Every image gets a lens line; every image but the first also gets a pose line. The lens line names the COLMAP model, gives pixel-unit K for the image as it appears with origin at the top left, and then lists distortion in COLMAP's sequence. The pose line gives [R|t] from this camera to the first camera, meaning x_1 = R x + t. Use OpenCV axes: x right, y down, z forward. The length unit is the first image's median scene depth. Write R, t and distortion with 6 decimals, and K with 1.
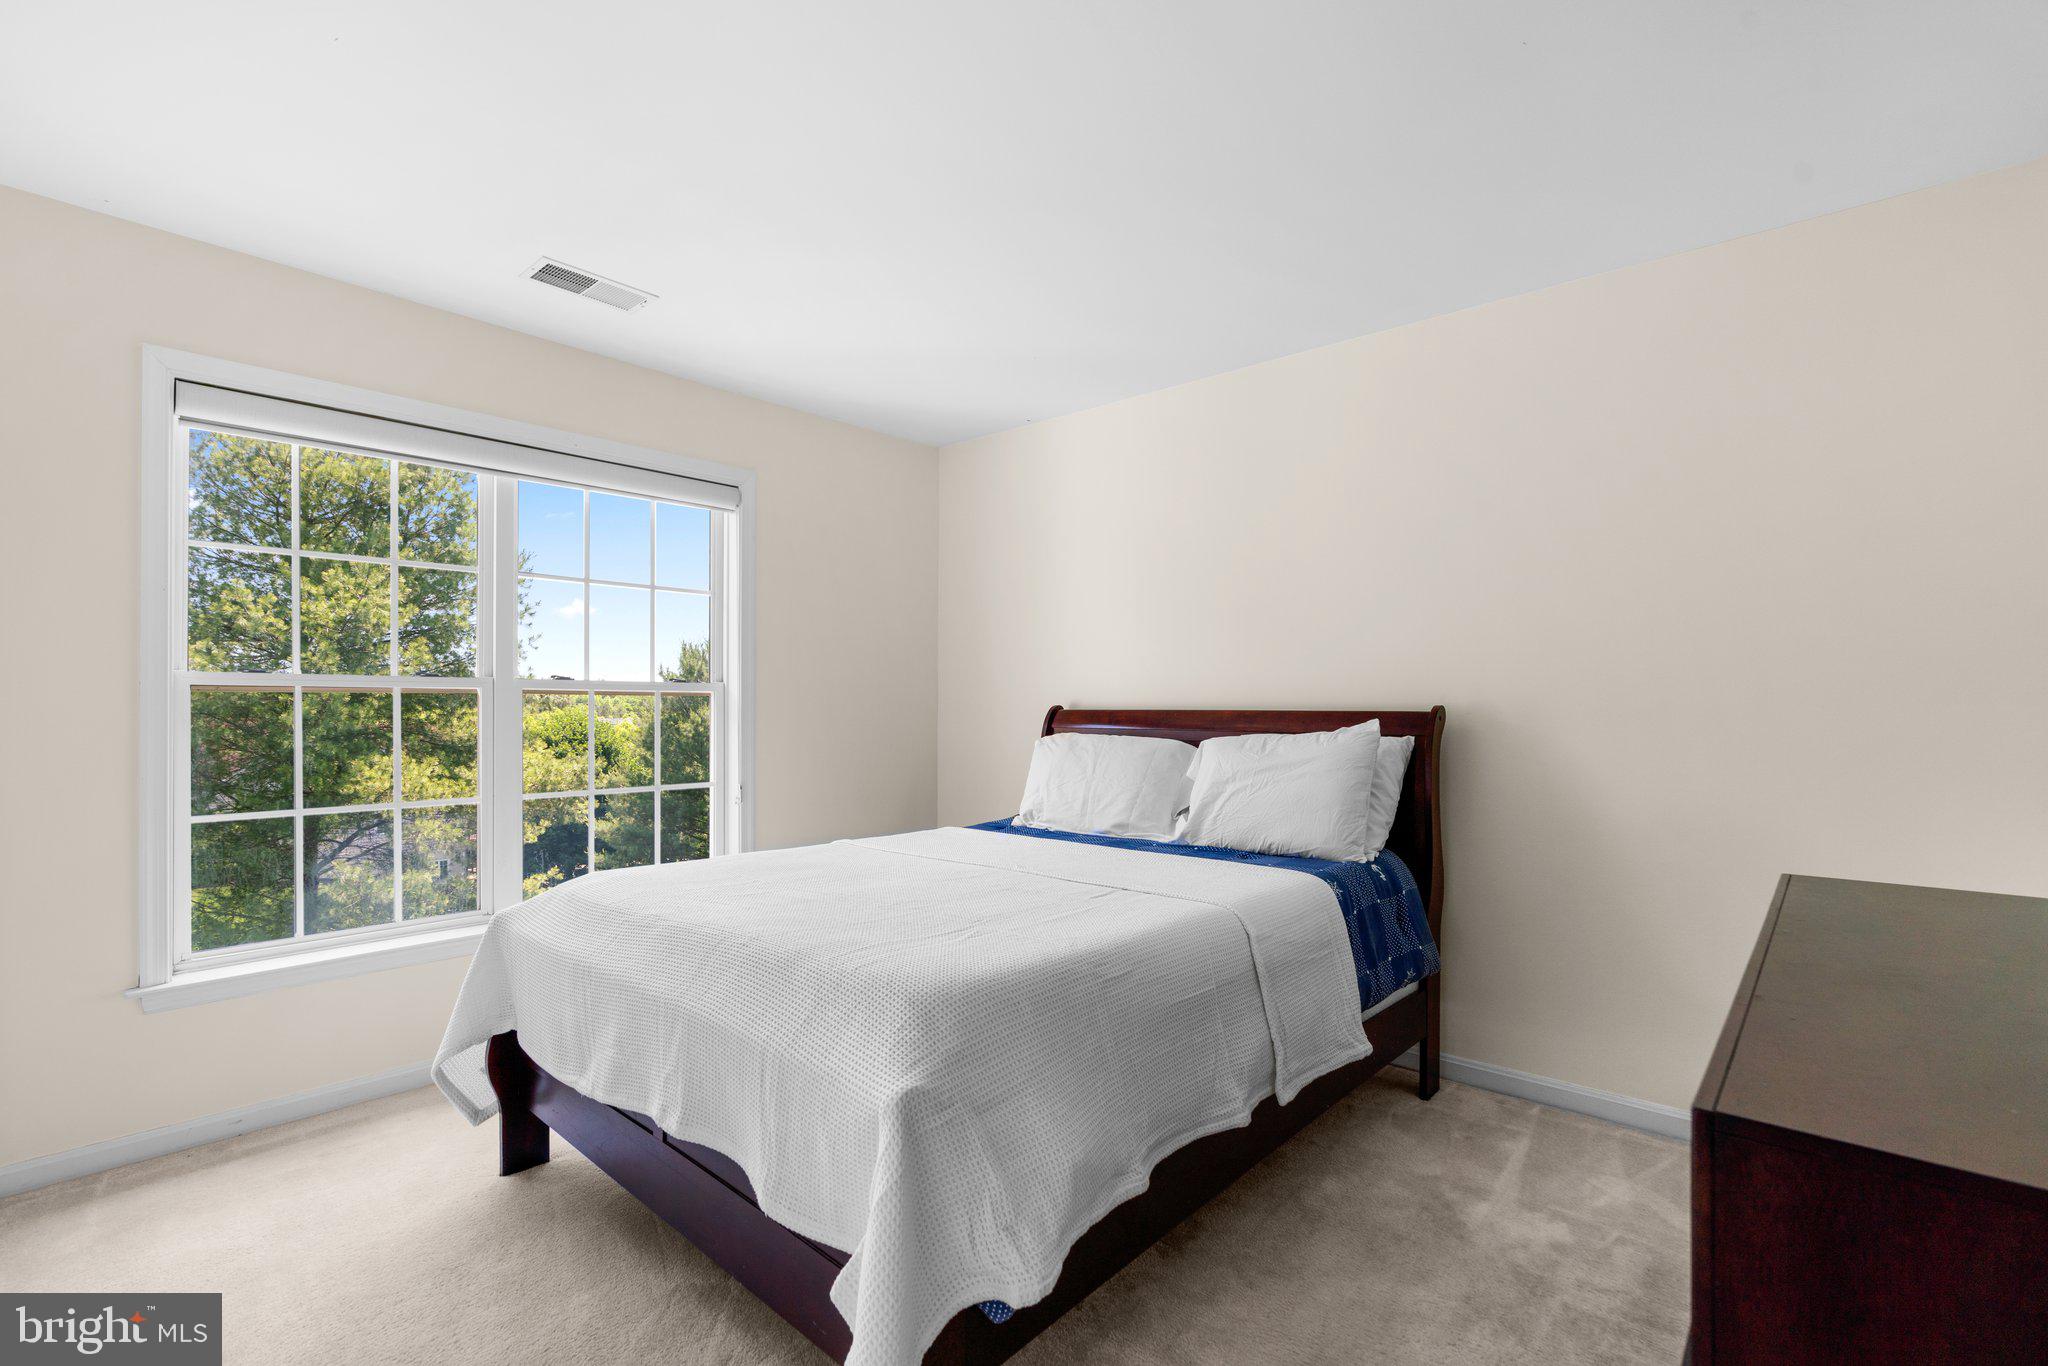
lens RADIAL K [[913.1, 0, 1029.2], [0, 913.1, 682.9], [0, 0, 1]] dist [-0.000463, 0.000088]
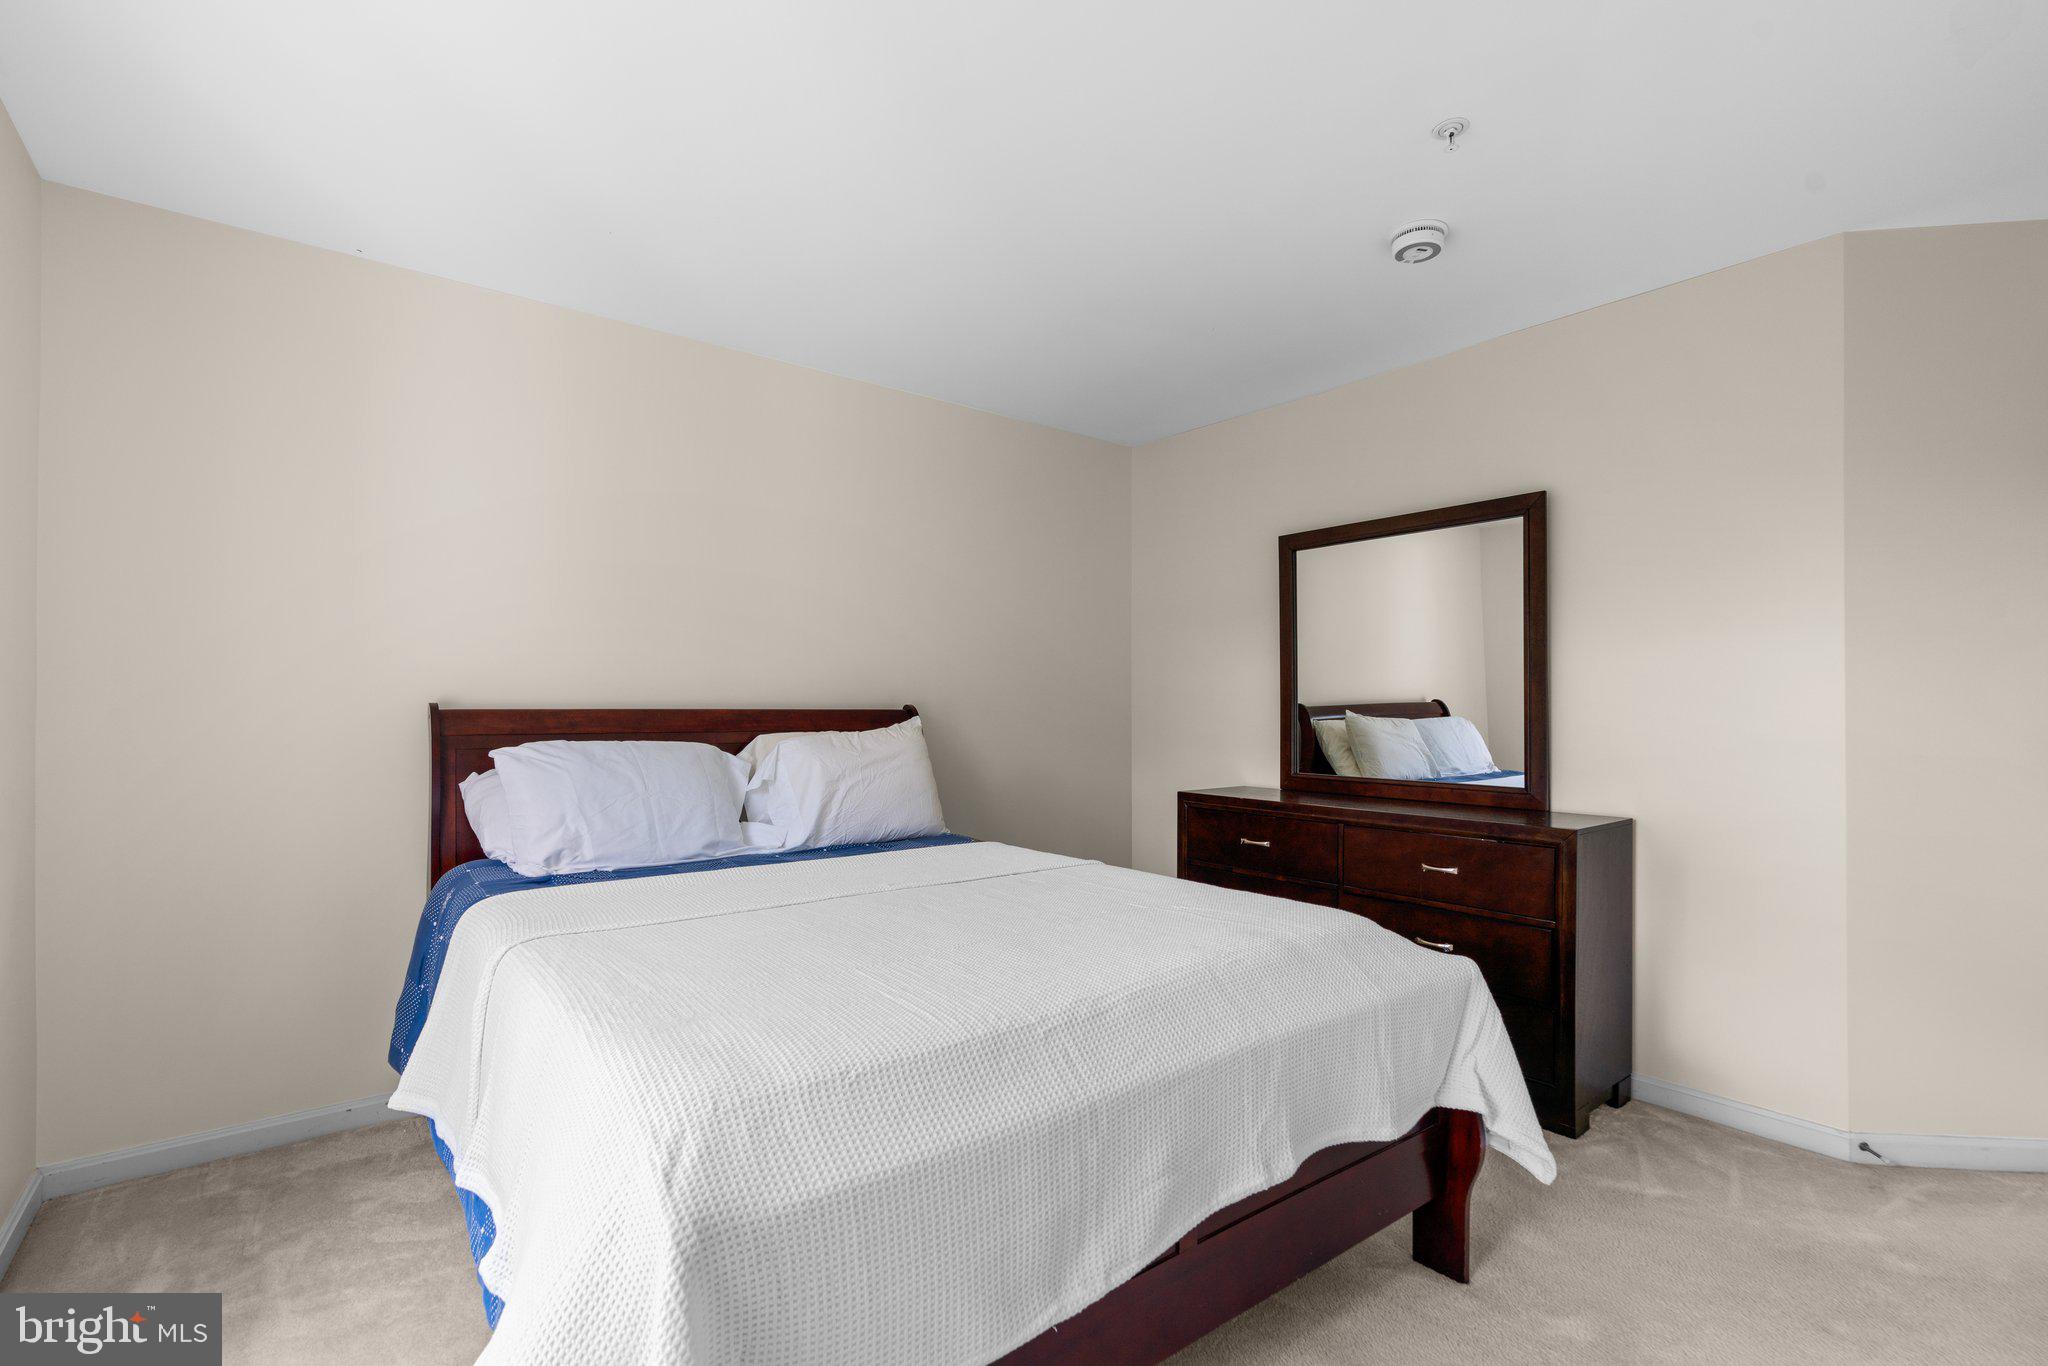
lens RADIAL K [[913.1, 0, 1029.2], [0, 913.1, 682.9], [0, 0, 1]] dist [-0.000463, 0.000088]
pose [[0.190292, 0.028085, 0.981326, -0.677470], [-0.028196, 0.999335, -0.023132, 0.017145], [-0.981323, -0.023268, 0.190957, 0.550800]]
